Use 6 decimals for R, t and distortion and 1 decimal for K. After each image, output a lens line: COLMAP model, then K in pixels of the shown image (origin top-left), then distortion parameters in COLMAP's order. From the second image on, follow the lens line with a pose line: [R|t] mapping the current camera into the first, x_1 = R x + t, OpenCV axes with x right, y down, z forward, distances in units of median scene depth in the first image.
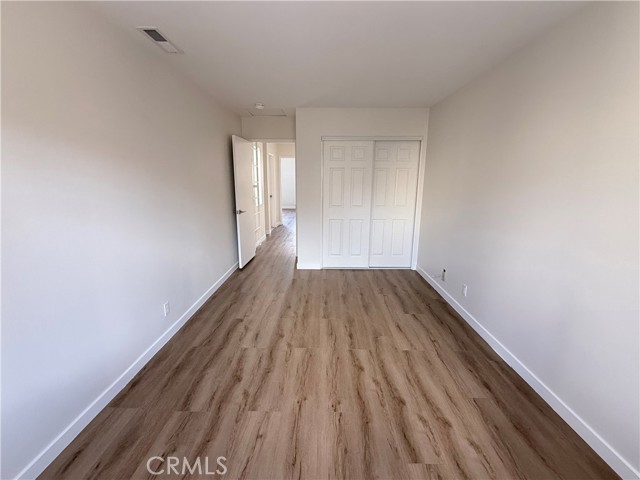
lens RADIAL K [[283.9, 0, 320.0], [0, 283.9, 237.8], [0, 0, 1]] dist [-0.001645, 0.000562]
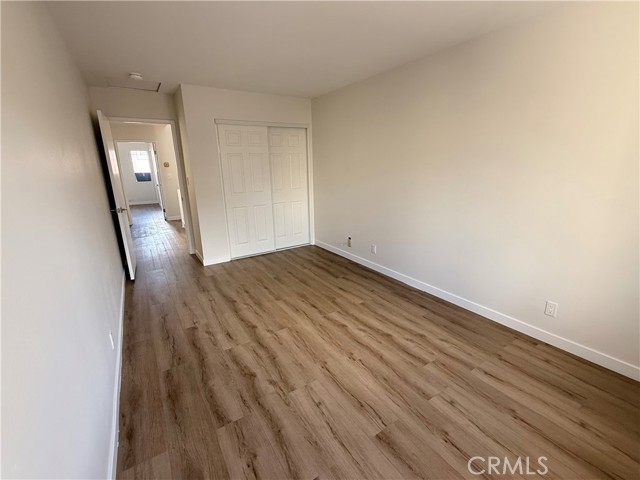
lens RADIAL K [[283.9, 0, 319.8], [0, 283.9, 238.4], [0, 0, 1]] dist [-0.001645, 0.000562]
pose [[0.833546, -0.160768, 0.528541, -0.423345], [0.136454, 0.986991, 0.085019, -0.007373], [-0.535333, 0.001254, 0.844640, 0.053971]]
